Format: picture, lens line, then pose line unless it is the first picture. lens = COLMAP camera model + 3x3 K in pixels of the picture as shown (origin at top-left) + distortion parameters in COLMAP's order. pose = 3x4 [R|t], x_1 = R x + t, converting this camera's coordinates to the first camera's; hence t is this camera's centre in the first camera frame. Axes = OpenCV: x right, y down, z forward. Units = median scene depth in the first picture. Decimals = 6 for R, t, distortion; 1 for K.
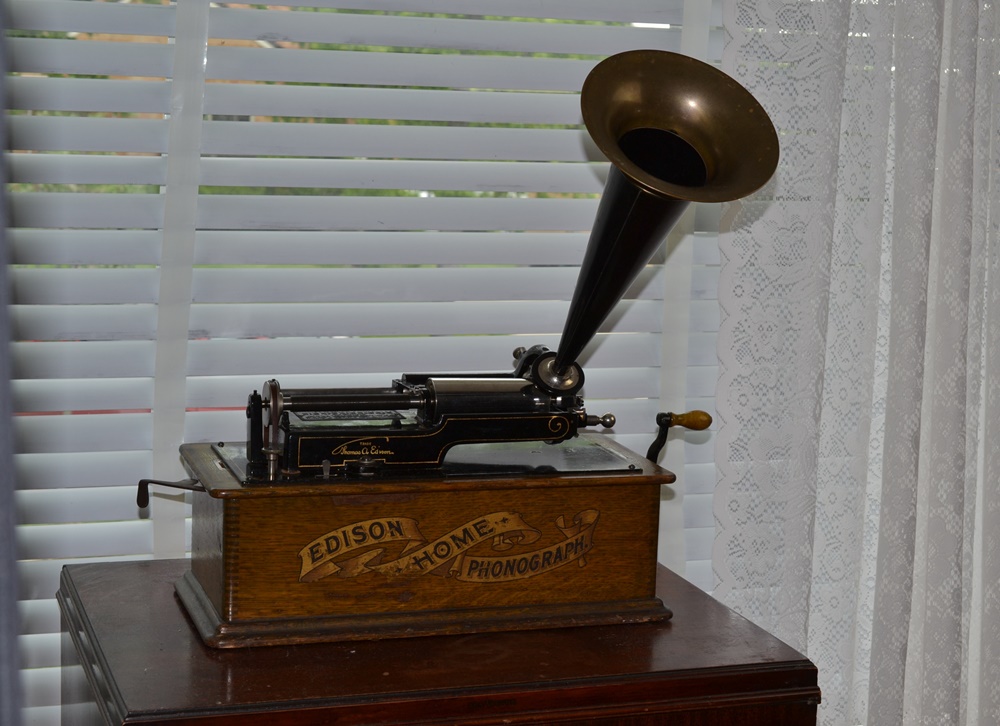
lens RADIAL K [[1839.1, 0, 522.5], [0, 1839.1, 358.8], [0, 0, 1]] dist [-0.014964, 0.000000]
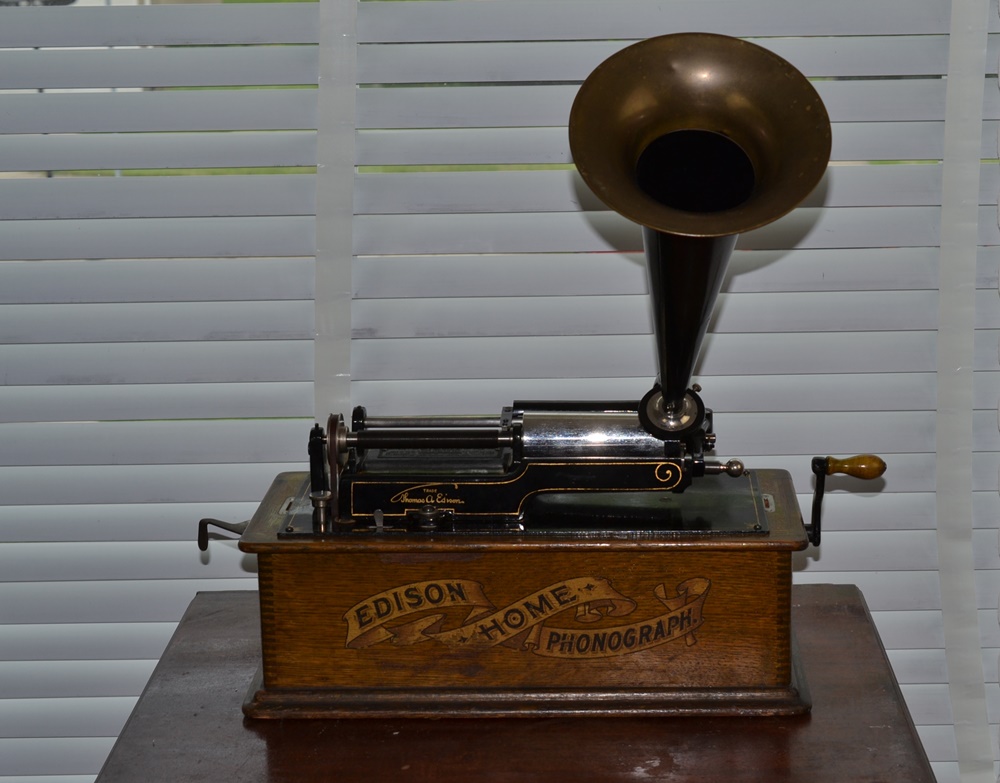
lens RADIAL K [[2107.9, 0, 566.5], [0, 2107.9, 378.9], [0, 0, 1]] dist [-0.014016, 0.000000]
pose [[0.940819, 0.026063, -0.337907, 0.301984], [-0.001917, 0.997432, 0.071594, -0.075539], [0.338905, -0.066709, 0.938453, 0.100245]]
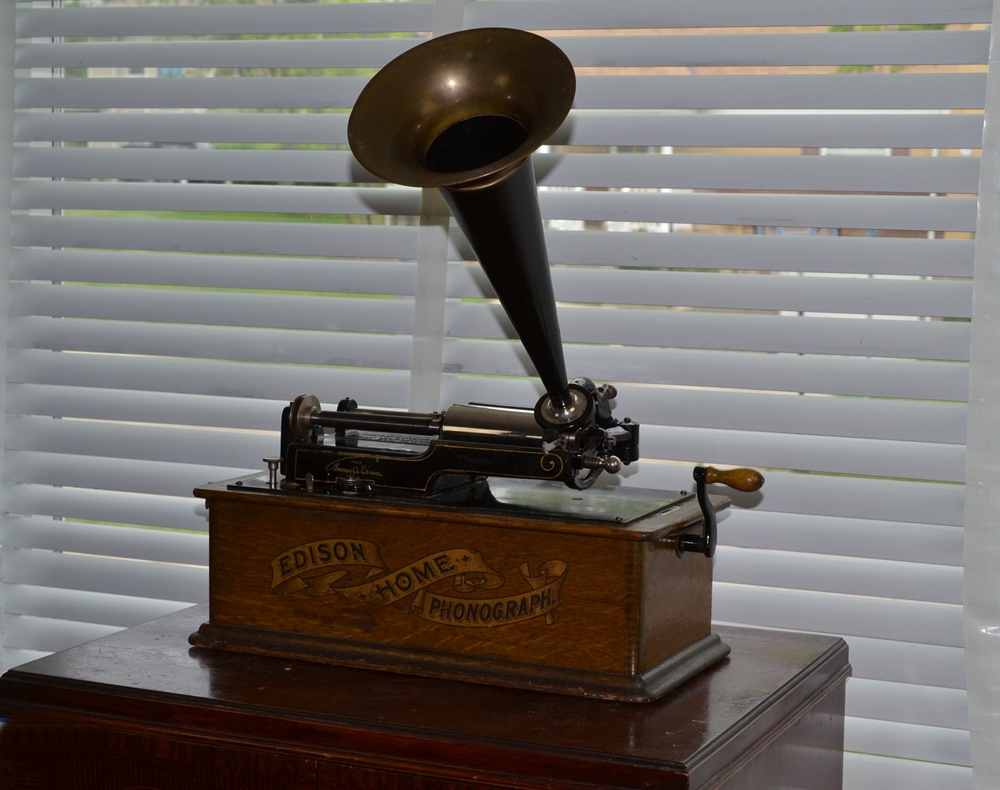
lens RADIAL K [[2019.3, 0, 495.9], [0, 2019.3, 398.1], [0, 0, 1]] dist [0.084459, 0.000000]
pose [[0.729159, 0.049880, -0.682524, 0.680914], [-0.091013, 0.995549, -0.024475, 0.031427], [0.678265, 0.079965, 0.730454, 0.269506]]
